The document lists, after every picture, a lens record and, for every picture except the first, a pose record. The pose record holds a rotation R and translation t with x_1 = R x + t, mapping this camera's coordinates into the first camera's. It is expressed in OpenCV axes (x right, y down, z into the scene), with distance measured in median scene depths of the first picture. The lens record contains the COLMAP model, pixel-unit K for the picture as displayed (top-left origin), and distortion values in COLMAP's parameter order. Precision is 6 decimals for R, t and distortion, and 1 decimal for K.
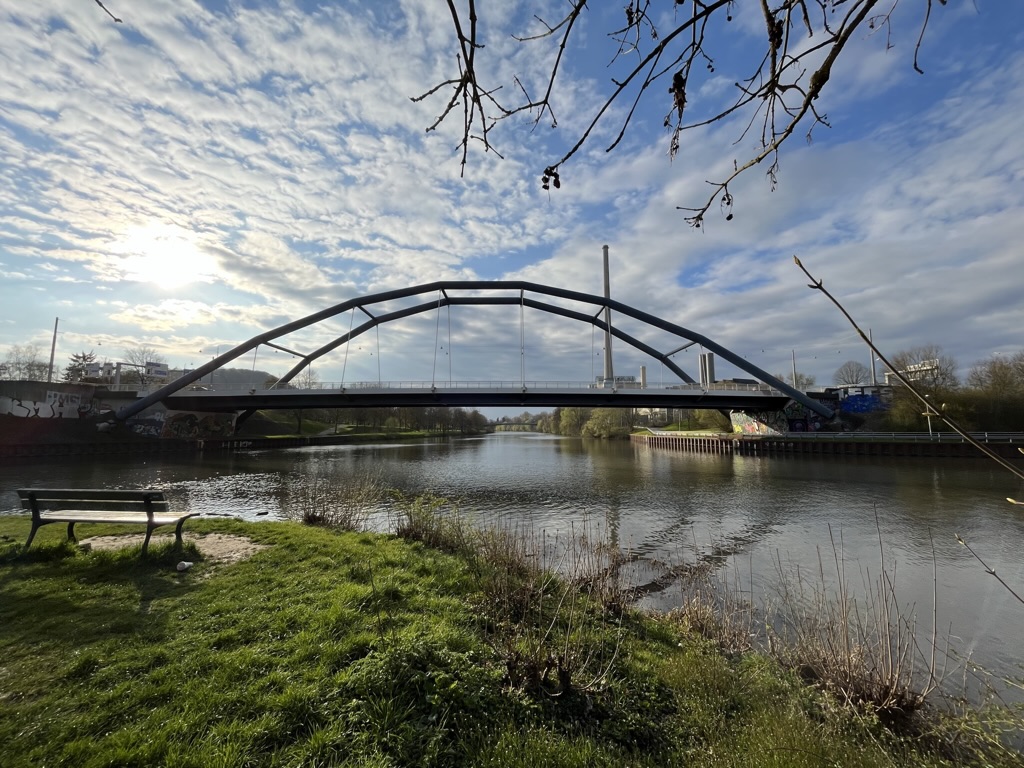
lens RADIAL K [[434.6, 0, 522.2], [0, 434.6, 381.5], [0, 0, 1]] dist [-0.009912, -0.000456]
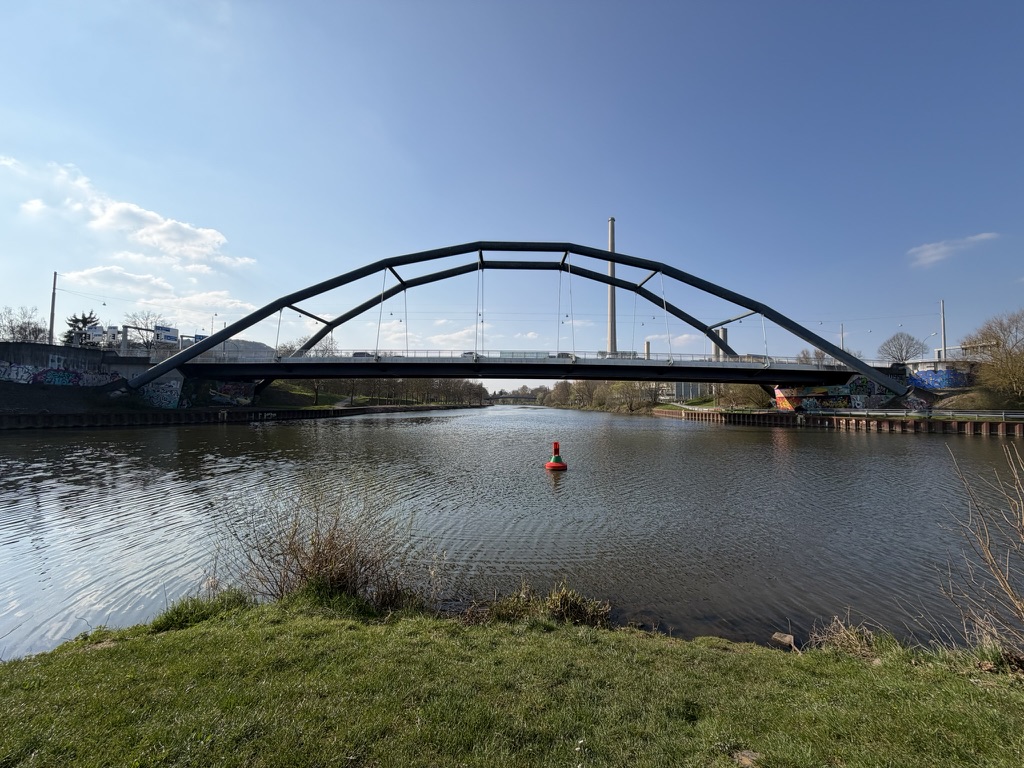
lens RADIAL K [[409.9, 0, 502.7], [0, 409.9, 380.7], [0, 0, 1]] dist [-0.006541, 0.000198]
pose [[0.999775, 0.011862, 0.017596, -0.146369], [-0.012850, 0.998281, 0.057191, 0.012313], [-0.016888, -0.057404, 0.998208, 0.111636]]
